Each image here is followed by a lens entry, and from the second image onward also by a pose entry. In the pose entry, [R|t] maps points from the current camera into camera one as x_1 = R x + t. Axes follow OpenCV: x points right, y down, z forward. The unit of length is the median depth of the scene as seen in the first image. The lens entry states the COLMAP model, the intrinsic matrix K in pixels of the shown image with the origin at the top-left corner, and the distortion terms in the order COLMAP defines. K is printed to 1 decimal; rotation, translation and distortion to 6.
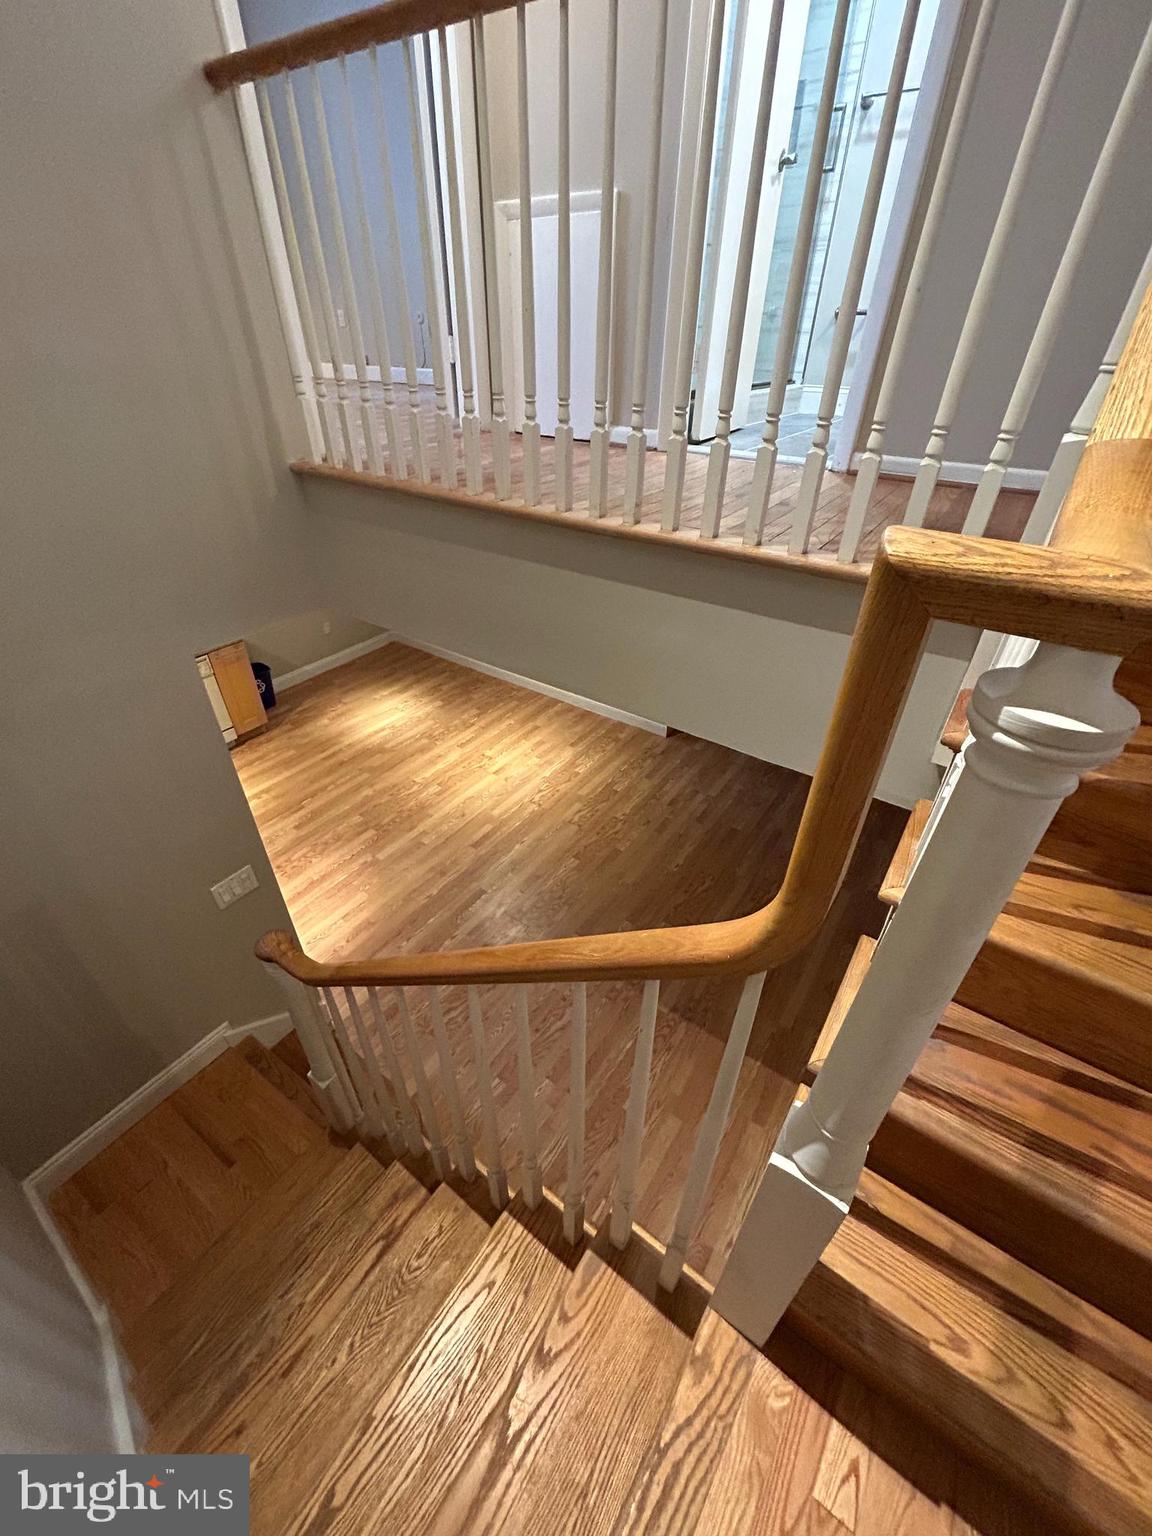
lens RADIAL K [[617.6, 0, 577.1], [0, 617.6, 766.5], [0, 0, 1]] dist [-0.000093, 0.000246]
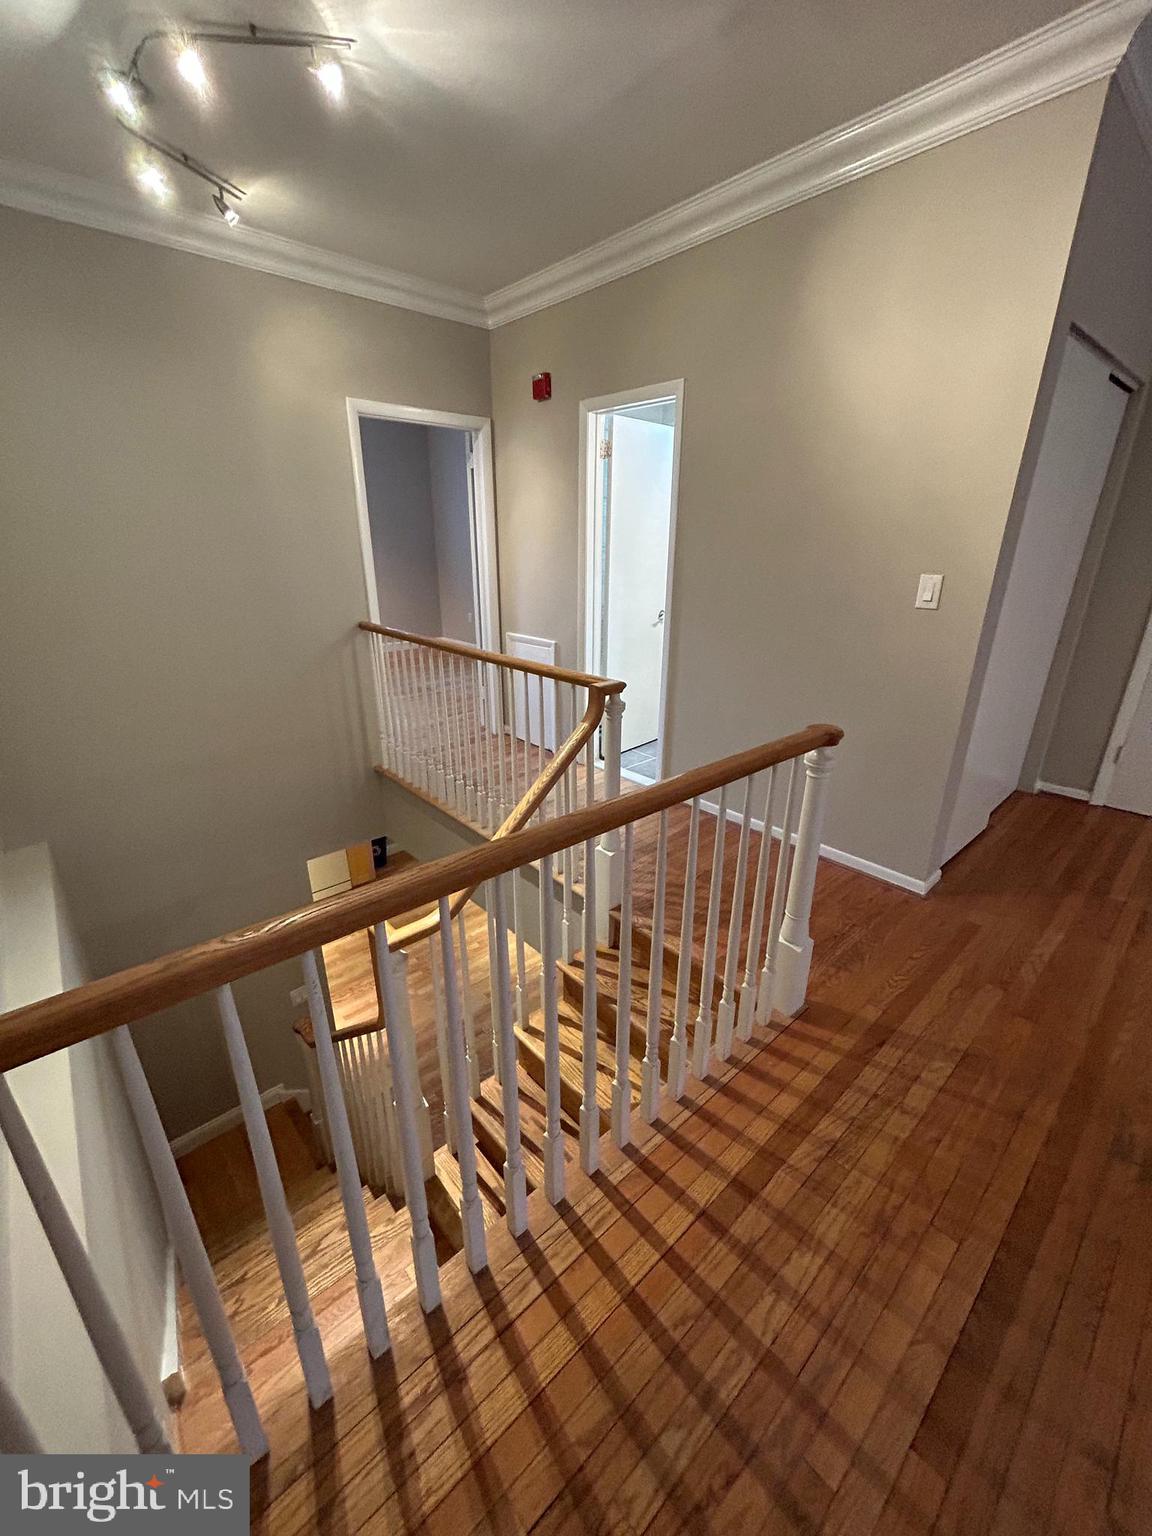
lens RADIAL K [[615.6, 0, 581.3], [0, 615.6, 767.7], [0, 0, 1]] dist [0.001453, 0.000360]
pose [[0.972775, 0.068677, -0.221340, 0.565586], [-0.122143, 0.963597, -0.237827, -0.101182], [0.196949, 0.258388, 0.945752, -0.662411]]
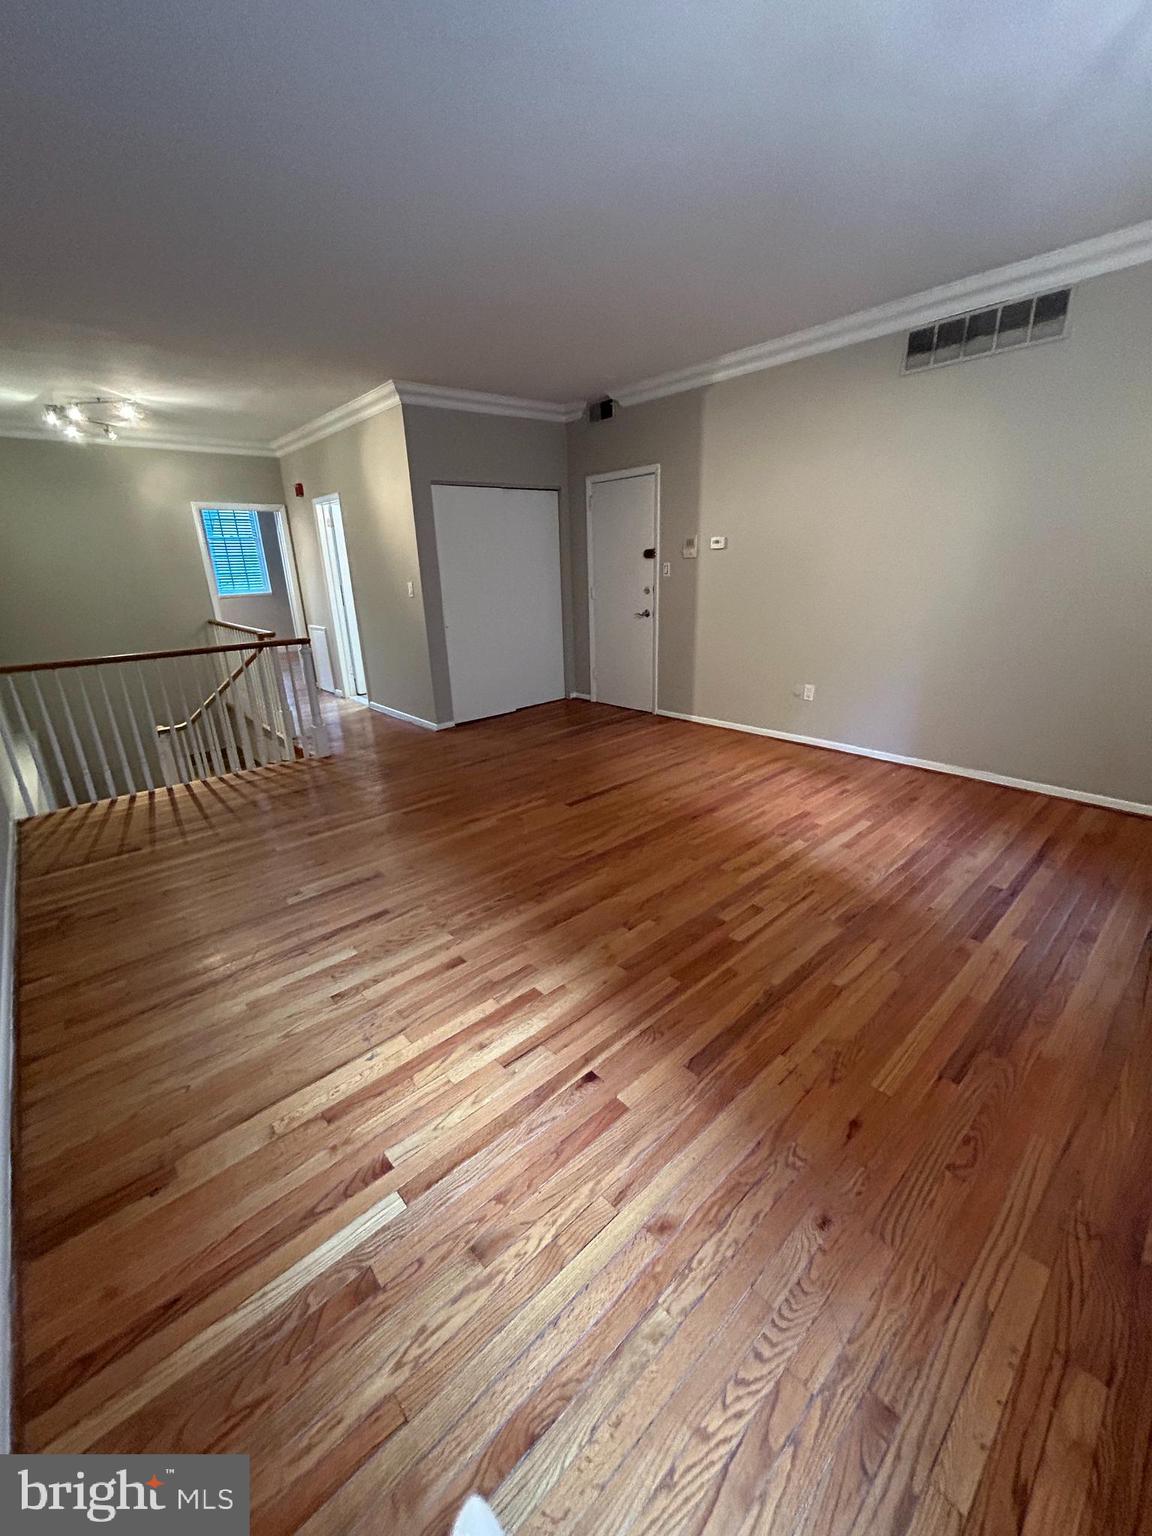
lens RADIAL K [[617.6, 0, 577.1], [0, 617.6, 766.5], [0, 0, 1]] dist [-0.000093, 0.000246]
pose [[0.970041, 0.030698, -0.240993, 2.129168], [-0.097229, 0.958131, -0.269317, 0.538760], [0.222635, 0.284680, 0.932411, -1.540478]]
